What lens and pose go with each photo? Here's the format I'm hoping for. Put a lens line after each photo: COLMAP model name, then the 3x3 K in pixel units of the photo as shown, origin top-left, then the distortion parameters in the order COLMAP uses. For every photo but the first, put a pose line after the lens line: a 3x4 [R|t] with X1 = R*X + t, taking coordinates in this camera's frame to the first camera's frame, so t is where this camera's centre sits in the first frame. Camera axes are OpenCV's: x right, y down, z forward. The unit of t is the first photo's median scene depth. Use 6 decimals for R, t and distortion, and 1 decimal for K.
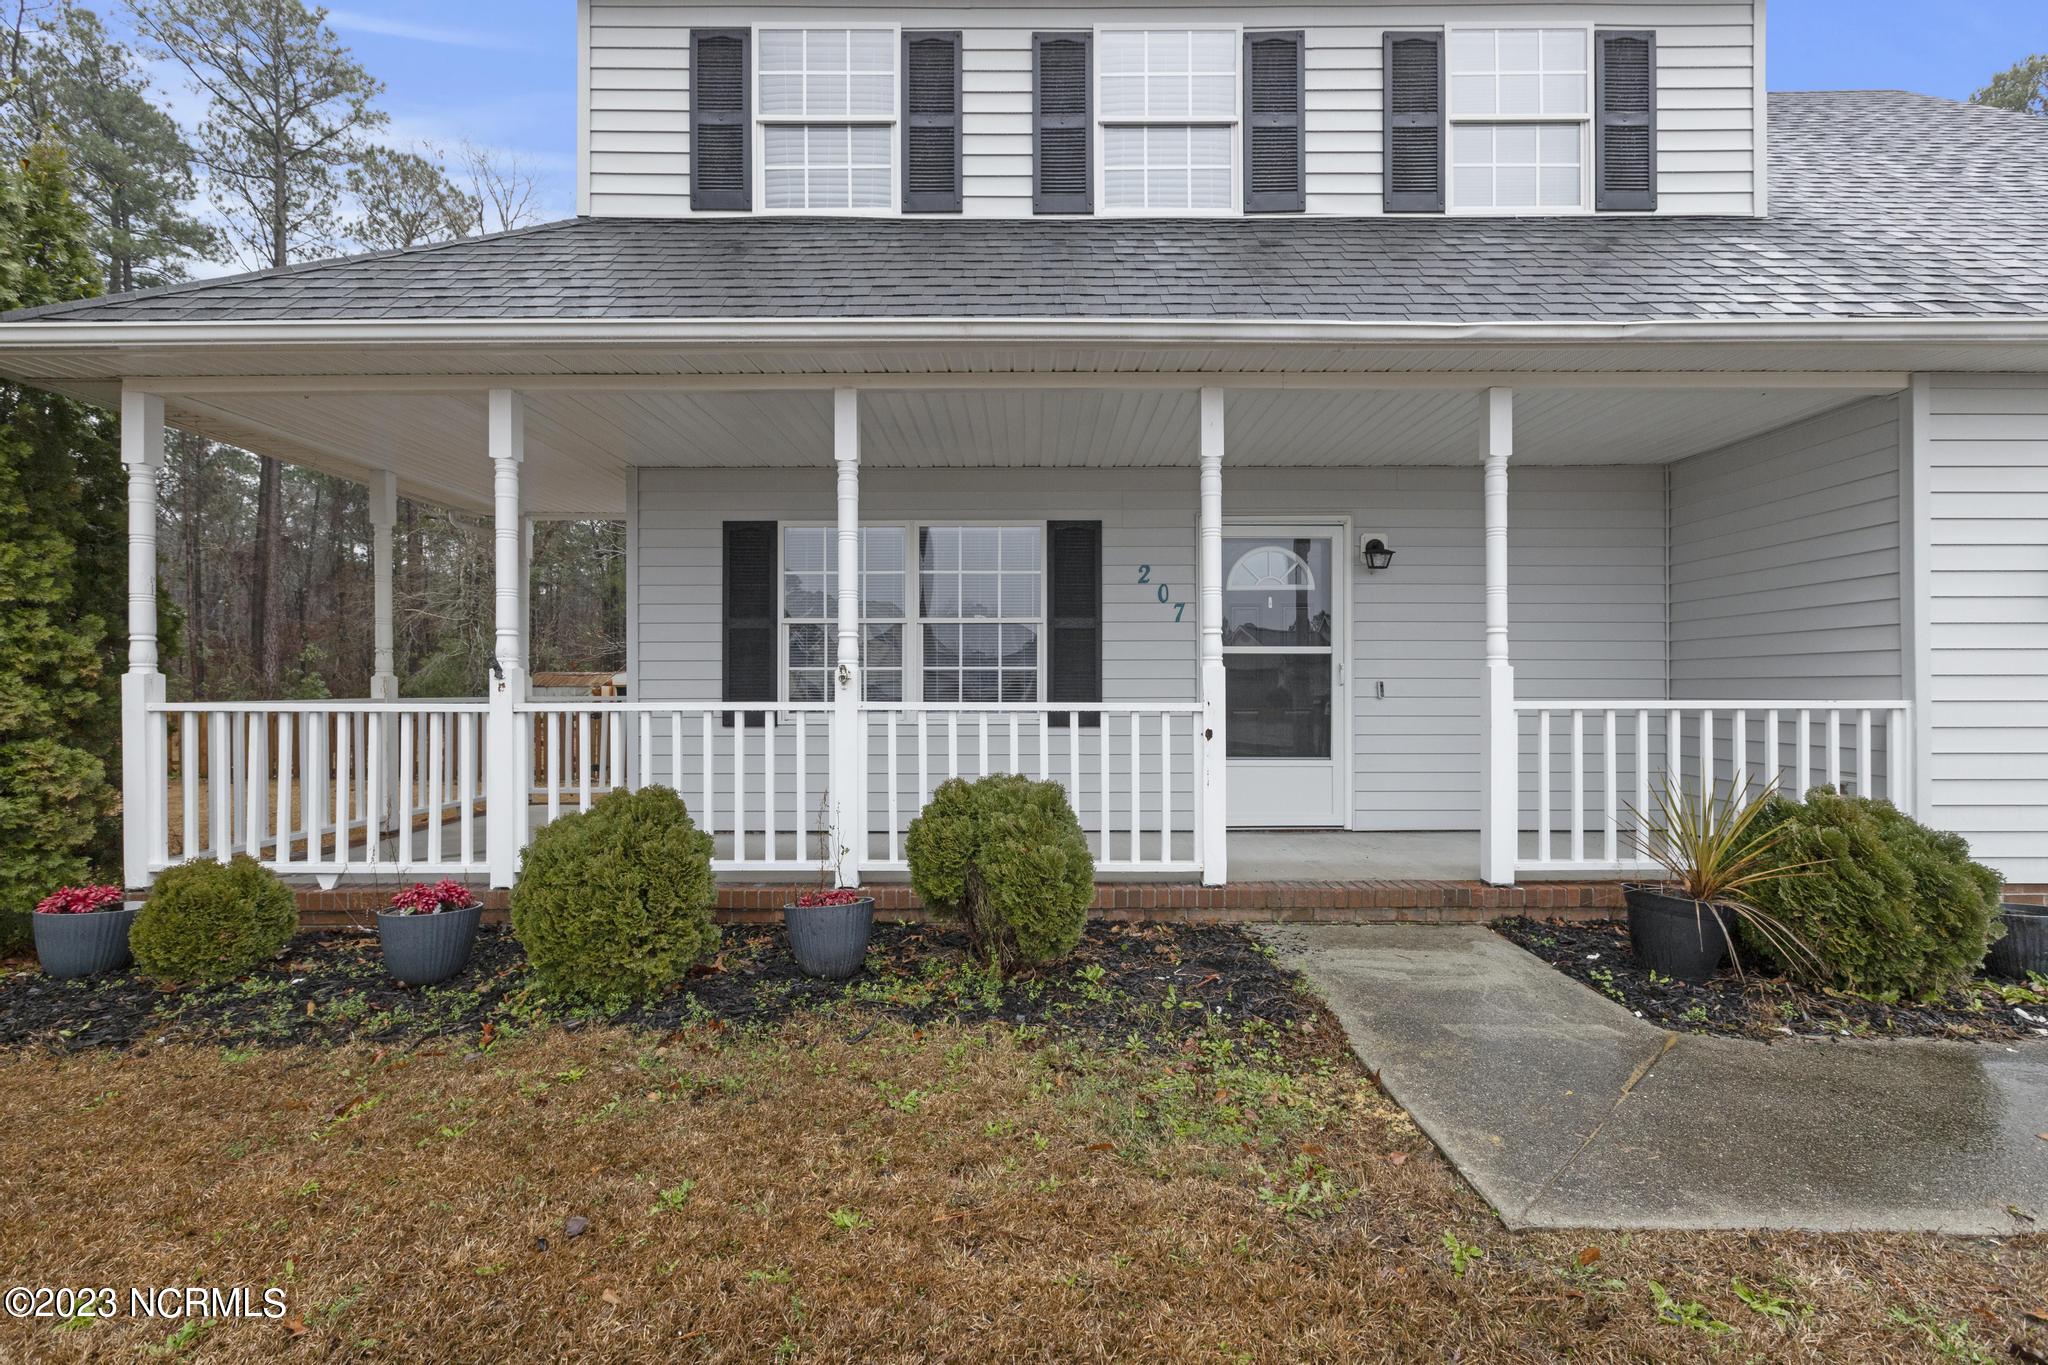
lens RADIAL K [[933.4, 0, 1018.0], [0, 933.4, 683.6], [0, 0, 1]] dist [-0.003128, -0.000270]
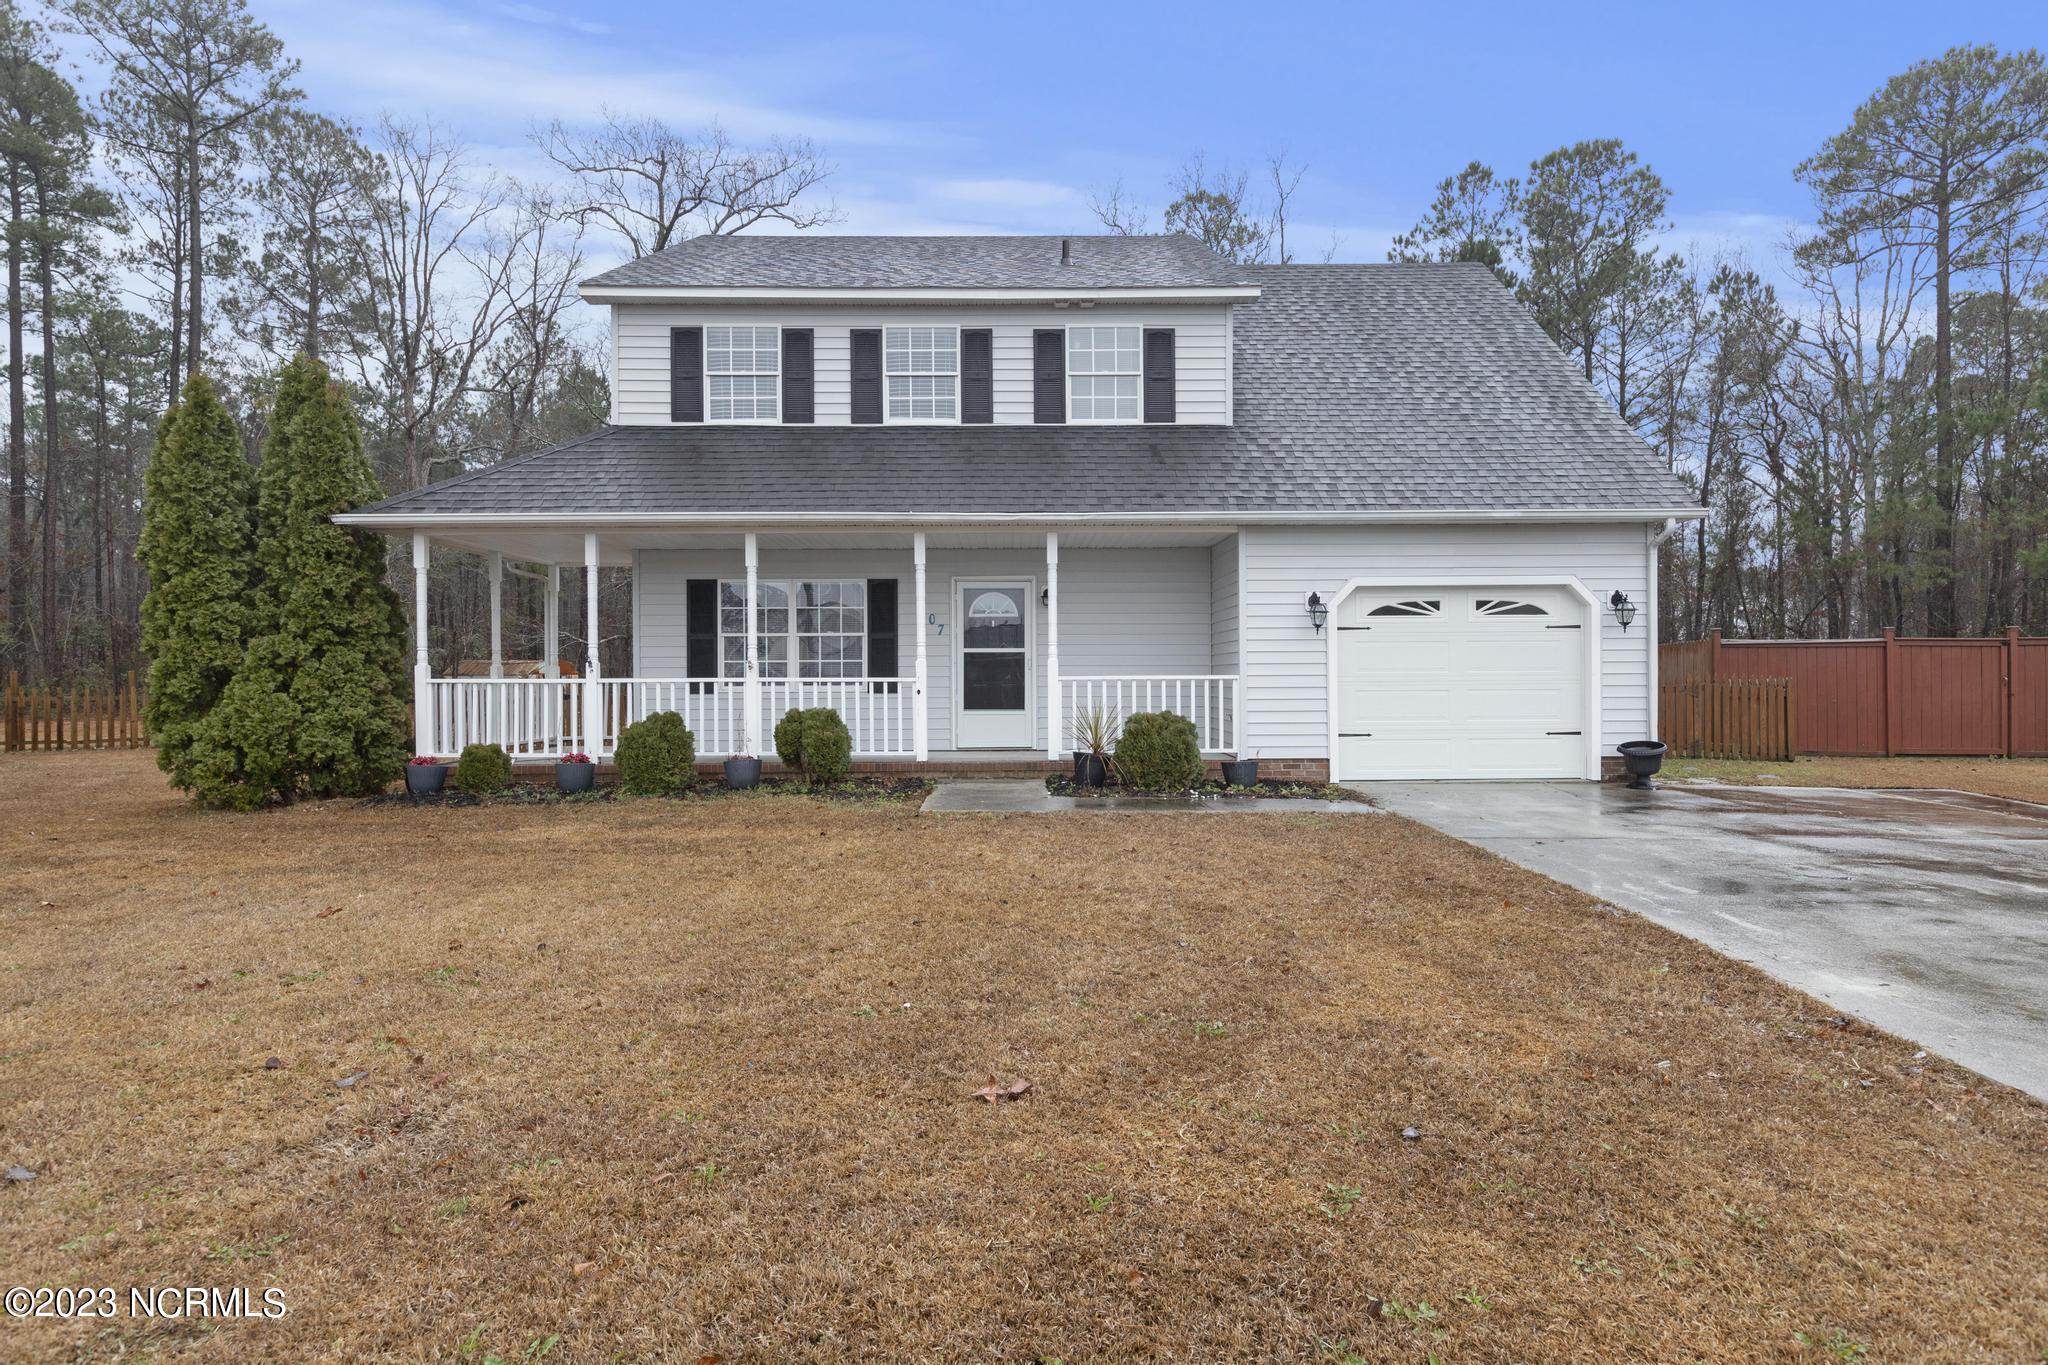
lens RADIAL K [[1144.9, 0, 1023.5], [0, 1144.9, 681.6], [0, 0, 1]] dist [0.001846, 0.000305]
pose [[0.999813, -0.003018, 0.019107, 0.317576], [0.002810, 0.999937, 0.010898, 0.000928], [-0.019138, -0.010843, 0.999758, -1.337506]]
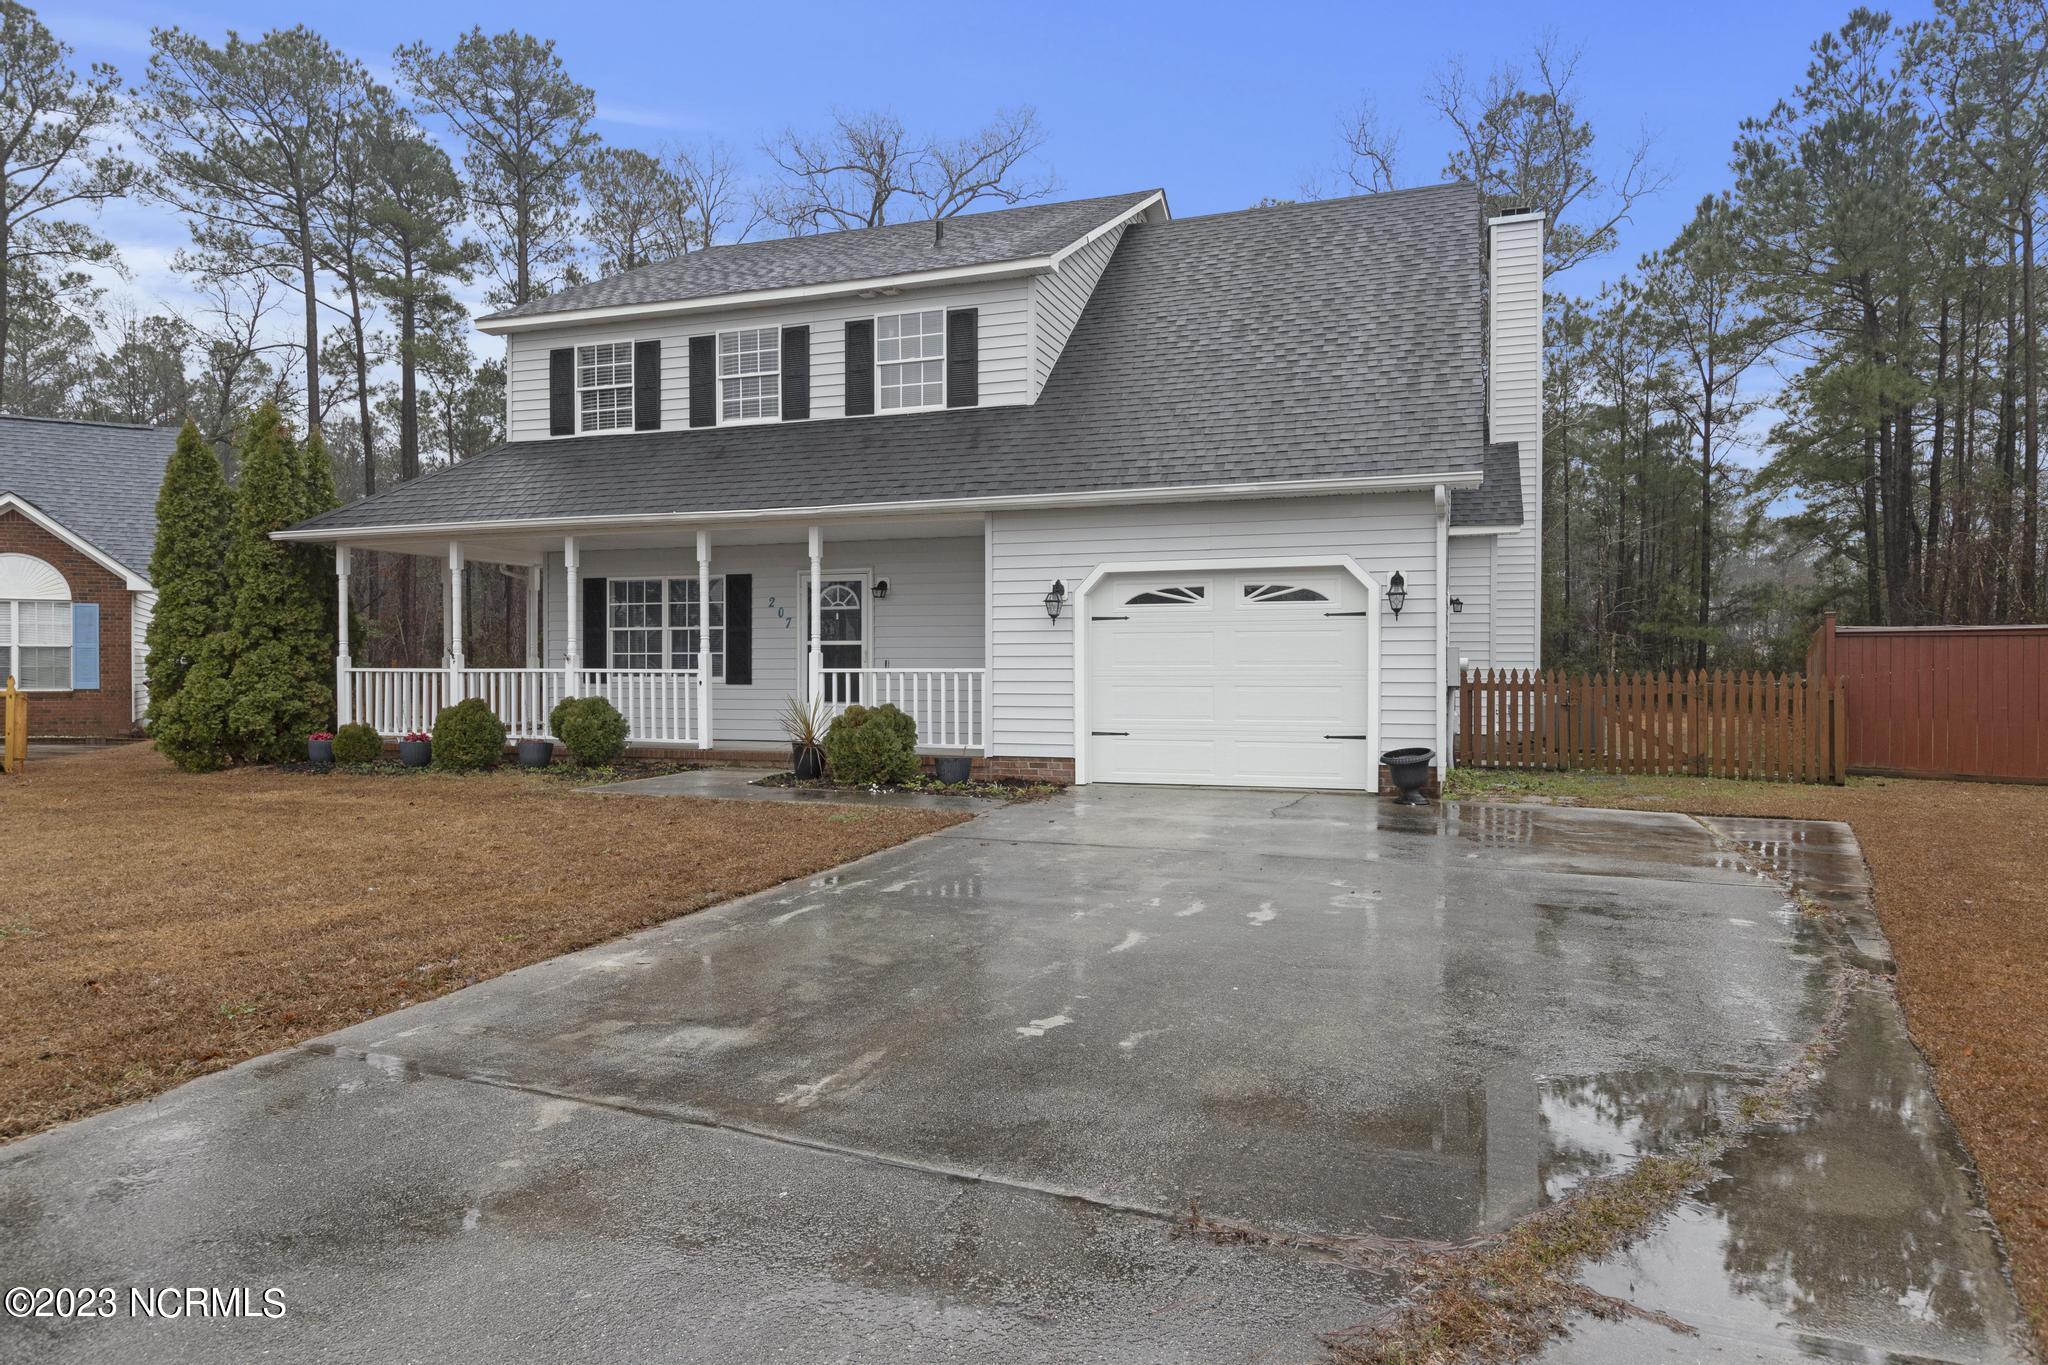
lens RADIAL K [[1254.5, 0, 1024.7], [0, 1254.5, 684.9], [0, 0, 1]] dist [-0.003398, 0.000660]
pose [[0.944775, 0.006742, -0.327649, 1.561429], [-0.000306, 0.999806, 0.019693, -0.001364], [0.327718, -0.018505, 0.944594, -1.308872]]
